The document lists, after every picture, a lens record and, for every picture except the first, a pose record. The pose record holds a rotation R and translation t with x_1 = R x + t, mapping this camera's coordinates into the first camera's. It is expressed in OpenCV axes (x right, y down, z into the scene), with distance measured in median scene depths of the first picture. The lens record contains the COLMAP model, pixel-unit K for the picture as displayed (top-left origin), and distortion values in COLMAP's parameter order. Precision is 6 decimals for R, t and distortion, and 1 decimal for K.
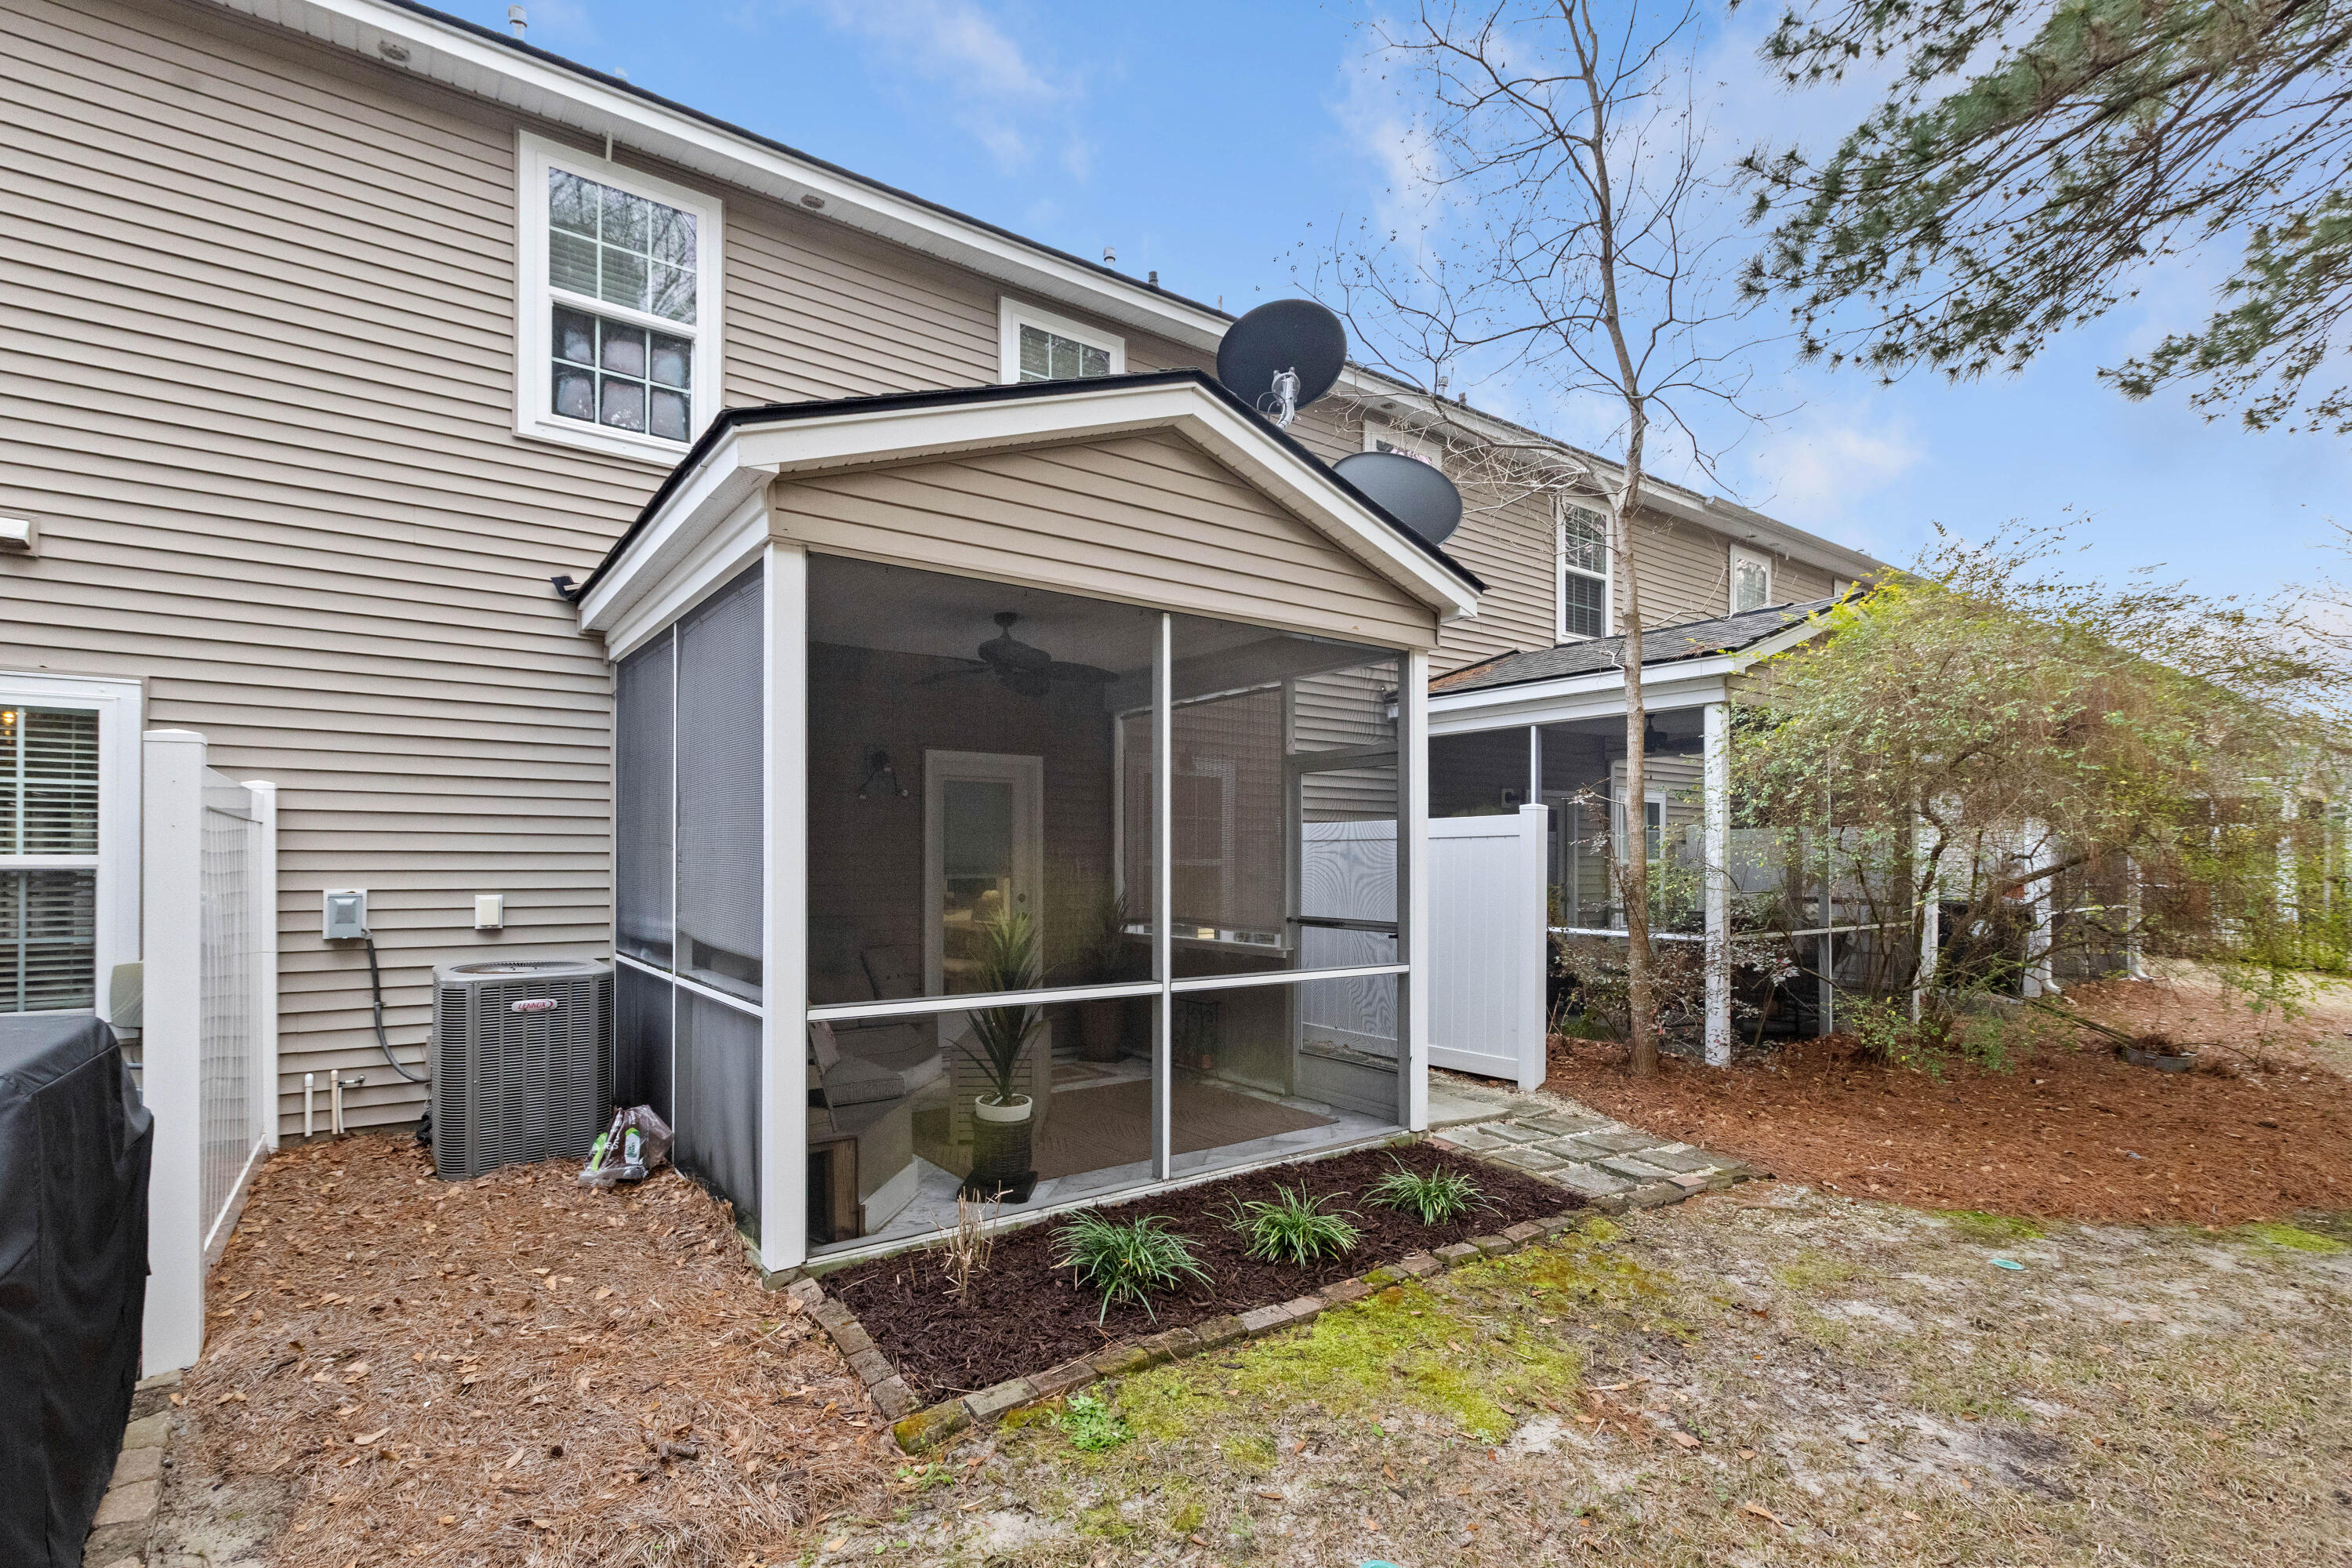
lens RADIAL K [[1077.3, 0, 1171.5], [0, 1077.3, 853.7], [0, 0, 1]] dist [0.001095, 0.000031]
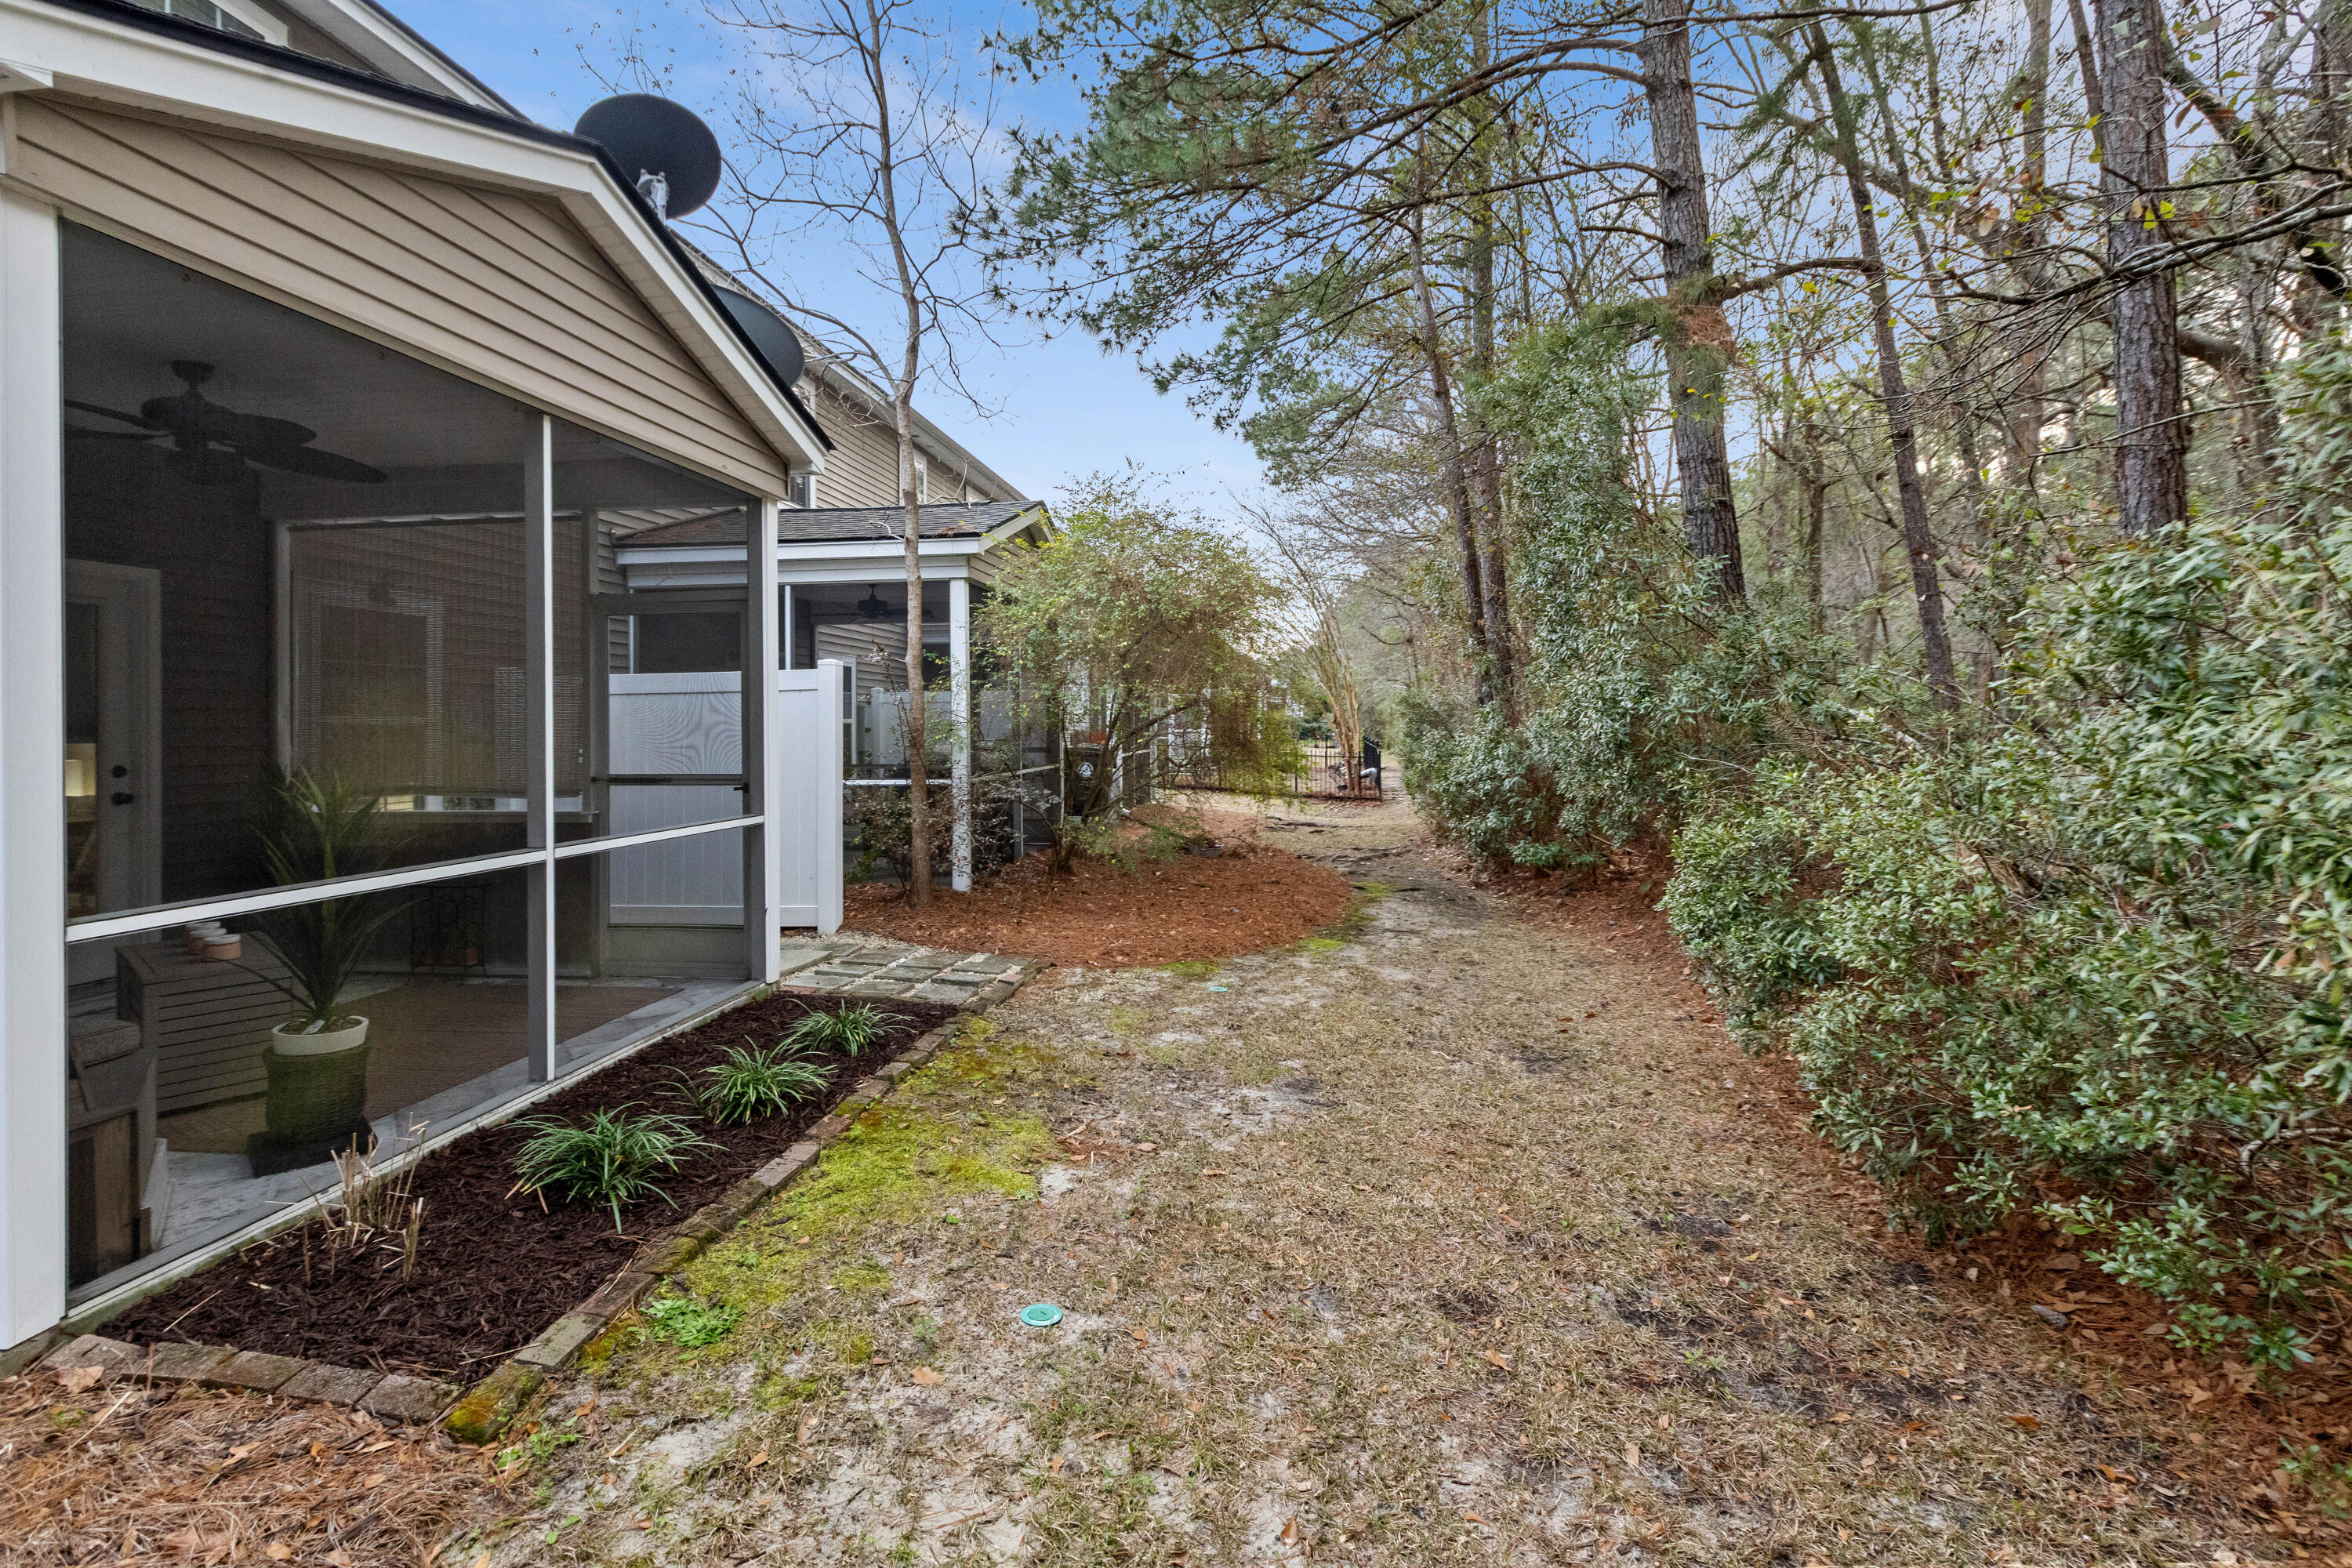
lens RADIAL K [[1070.7, 0, 1180.6], [0, 1070.7, 715.0], [0, 0, 1]] dist [0.000621, -0.000260]
pose [[0.686947, -0.003104, 0.726701, -0.277662], [0.008399, 0.999958, -0.003669, 0.021826], [-0.726659, 0.008624, 0.686944, 0.057546]]
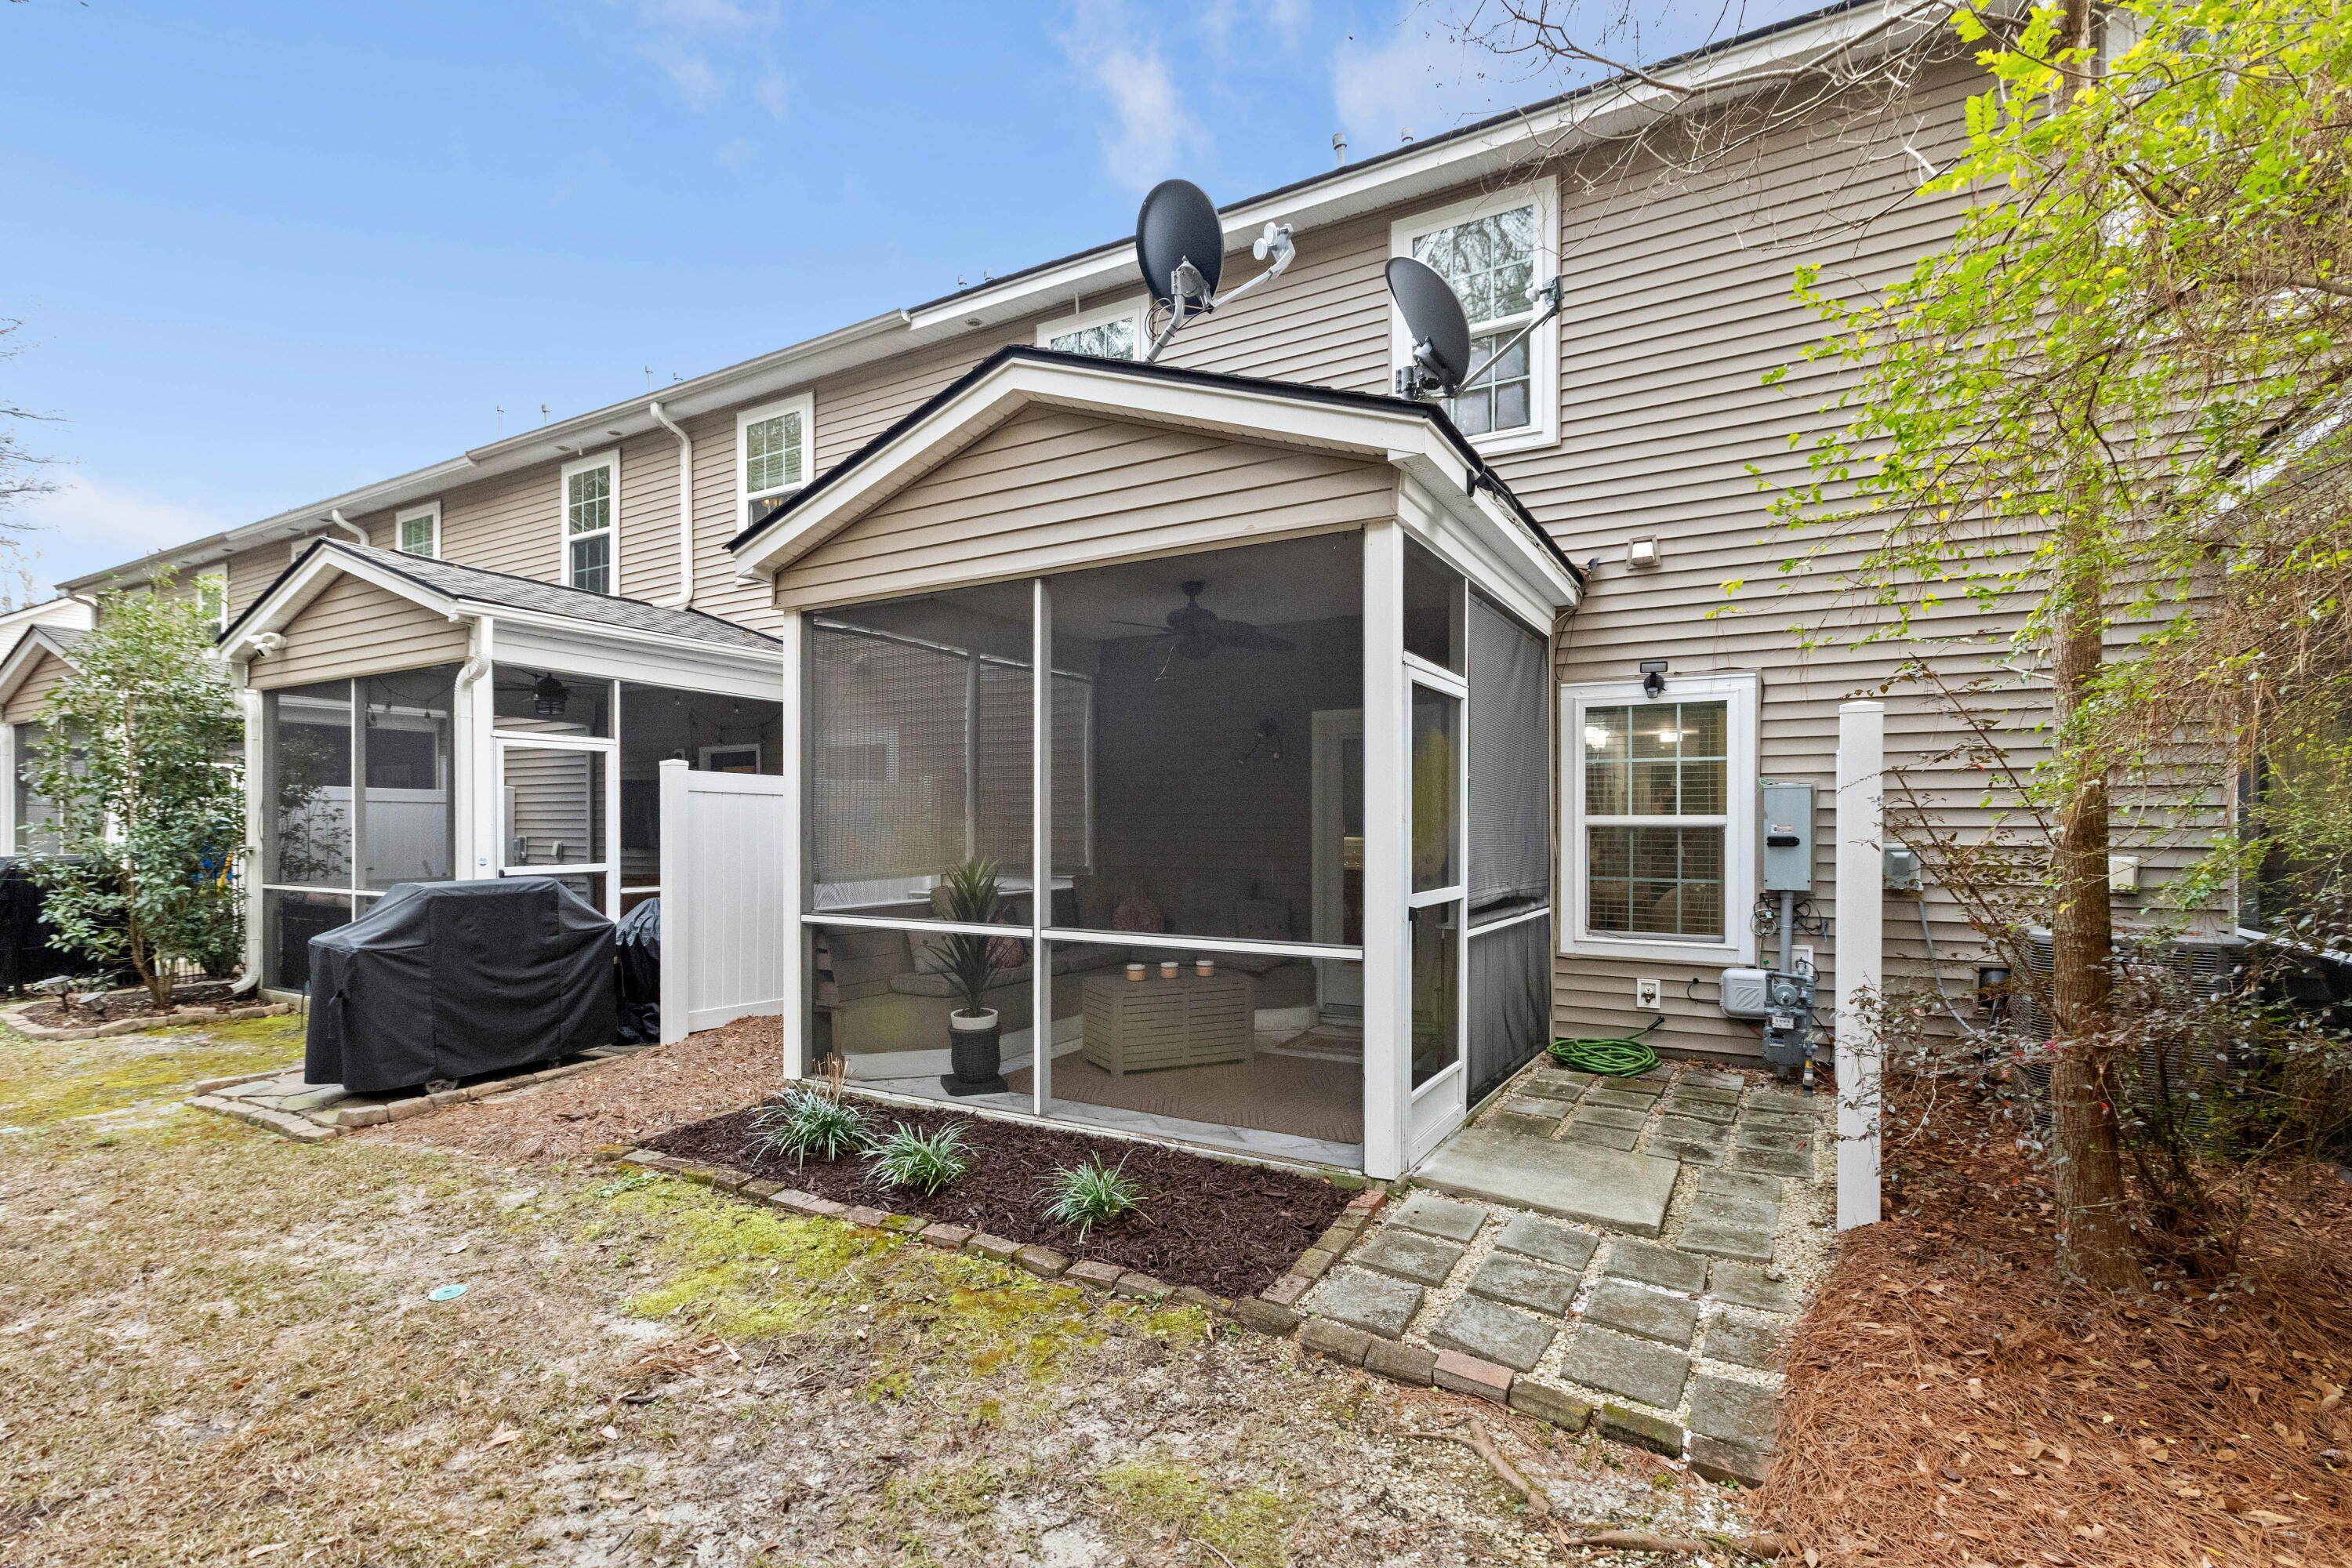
lens RADIAL K [[1098.9, 0, 1170.9], [0, 1098.9, 841.5], [0, 0, 1]] dist [0.006601, 0.000120]
pose [[0.400419, 0.007517, -0.916301, 1.041489], [0.004529, 0.999938, 0.010183, 0.023565], [0.916321, -0.008227, 0.400360, 0.693916]]
